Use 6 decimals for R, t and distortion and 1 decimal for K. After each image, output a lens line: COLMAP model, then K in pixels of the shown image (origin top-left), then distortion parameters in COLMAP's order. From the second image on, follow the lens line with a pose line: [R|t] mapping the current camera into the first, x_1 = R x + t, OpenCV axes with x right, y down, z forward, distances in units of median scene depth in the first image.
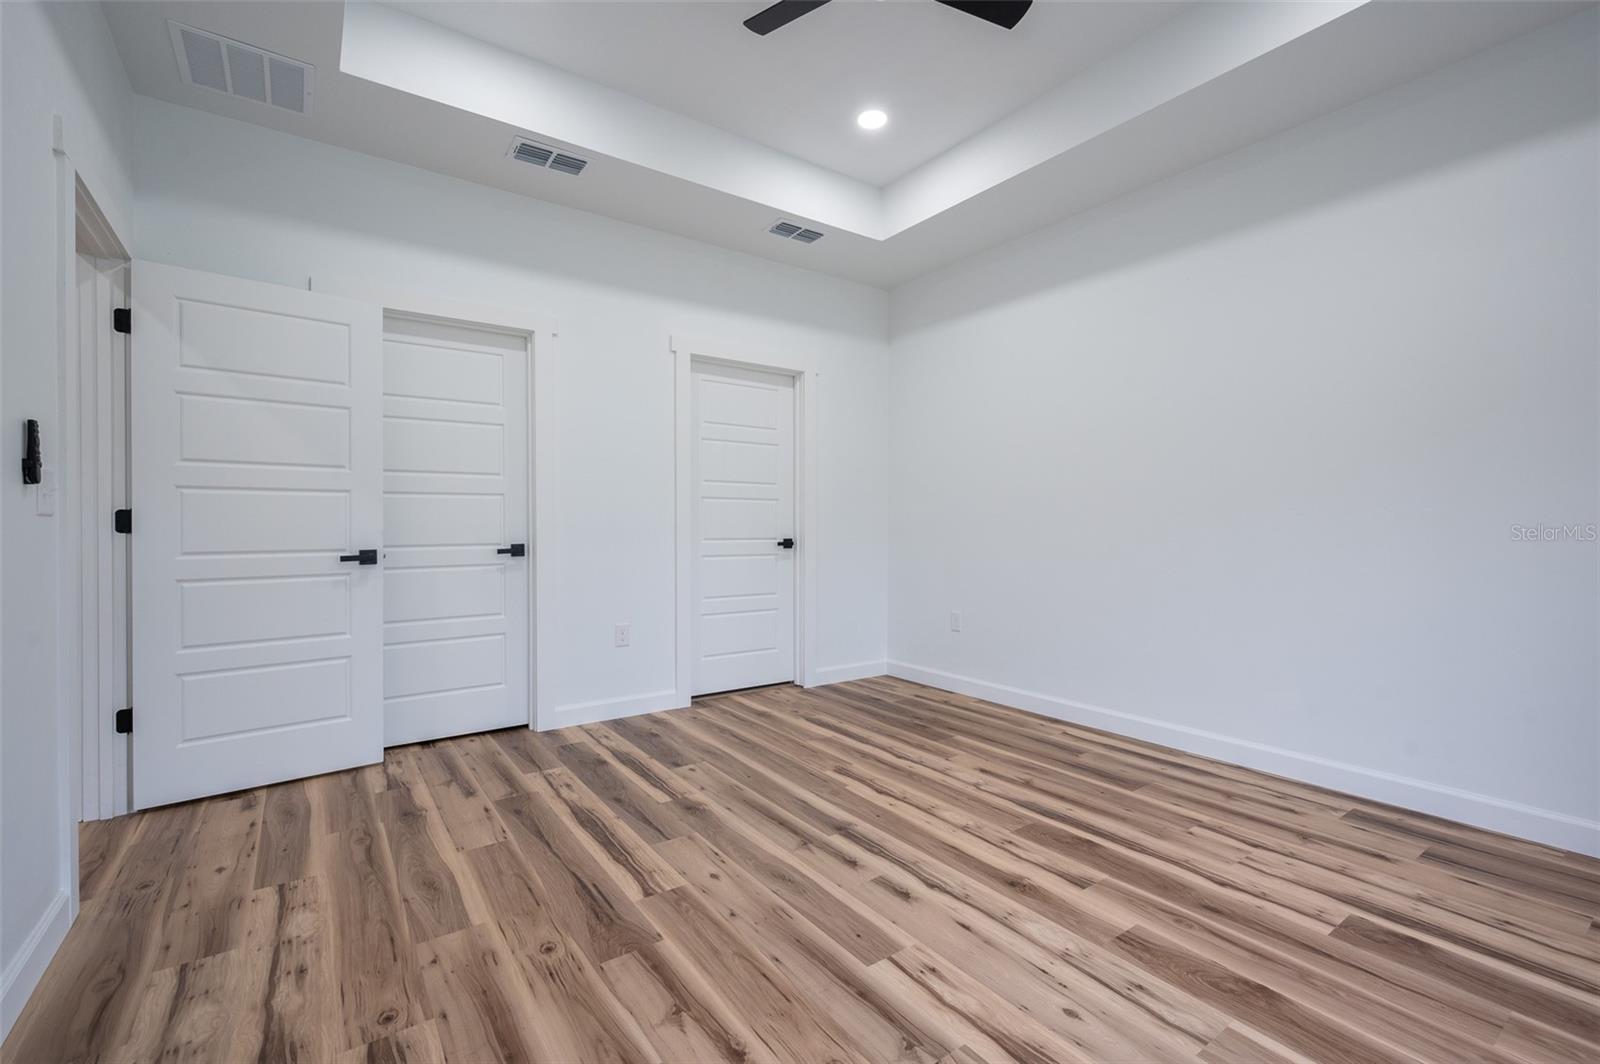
lens RADIAL K [[687.1, 0, 799.3], [0, 687.1, 536.9], [0, 0, 1]] dist [-0.002334, 0.000264]
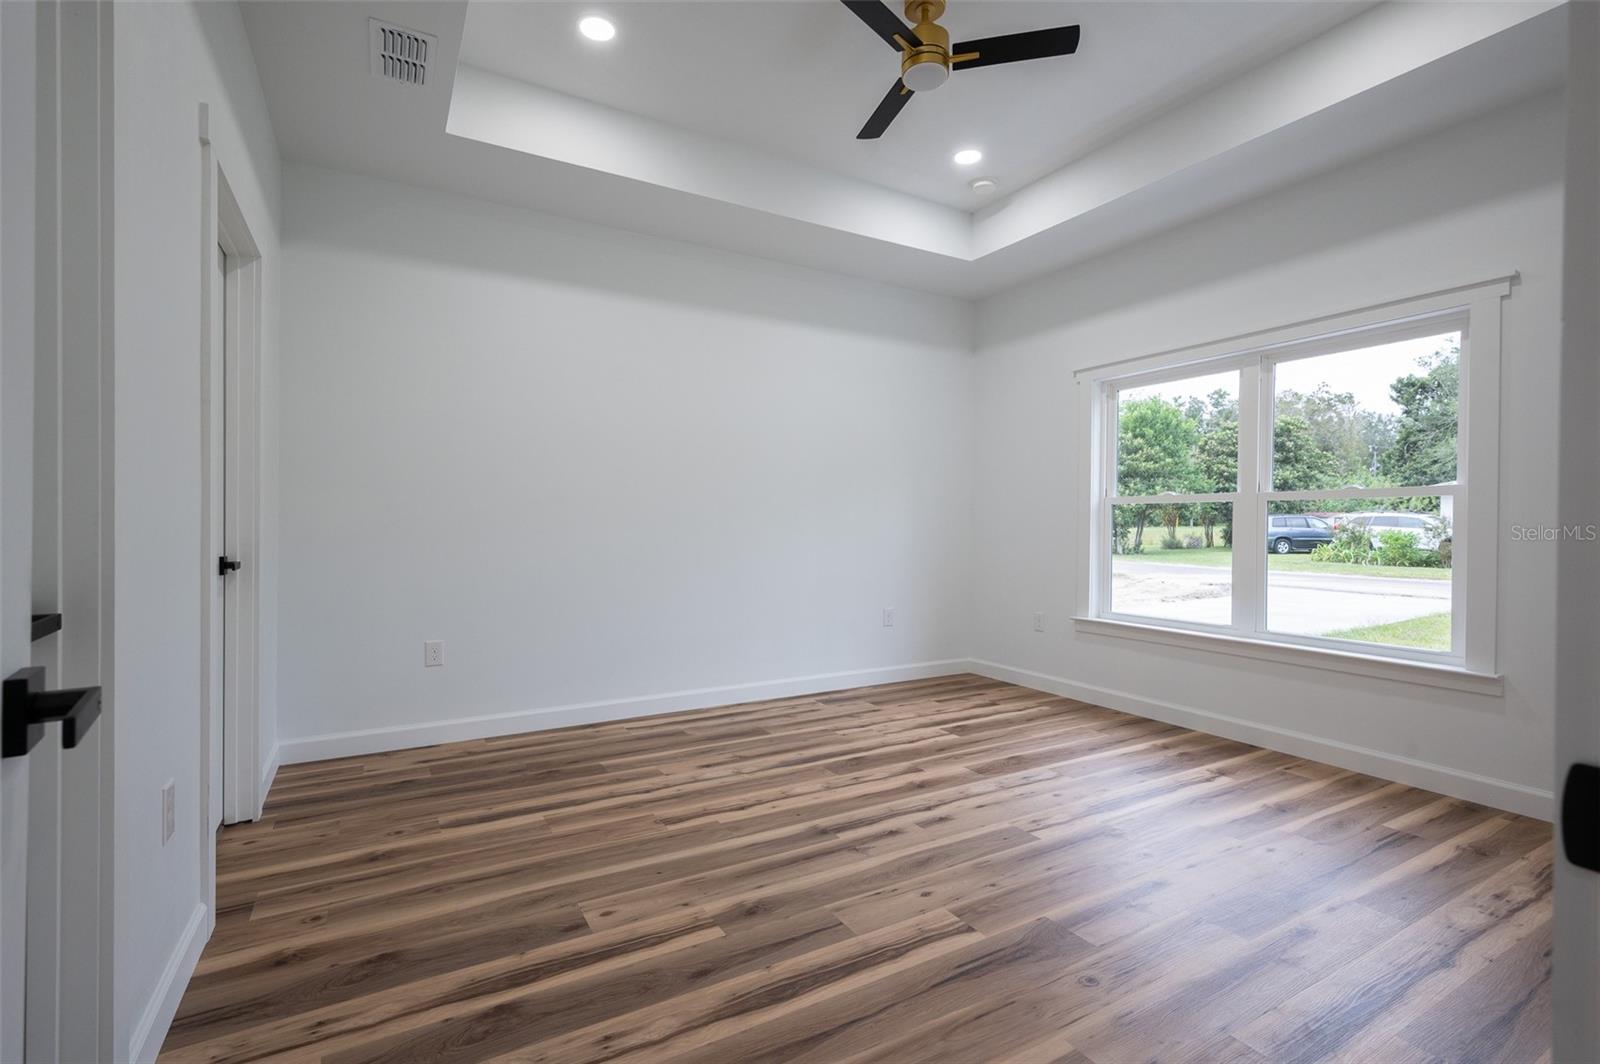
lens RADIAL K [[738.4, 0, 805.1], [0, 738.4, 523.5], [0, 0, 1]] dist [0.001375, 0.000302]
pose [[0.092287, -0.000409, 0.995732, -0.890125], [0.019332, 0.999812, -0.001381, -0.018481], [-0.995545, 0.019377, 0.092278, 0.812380]]
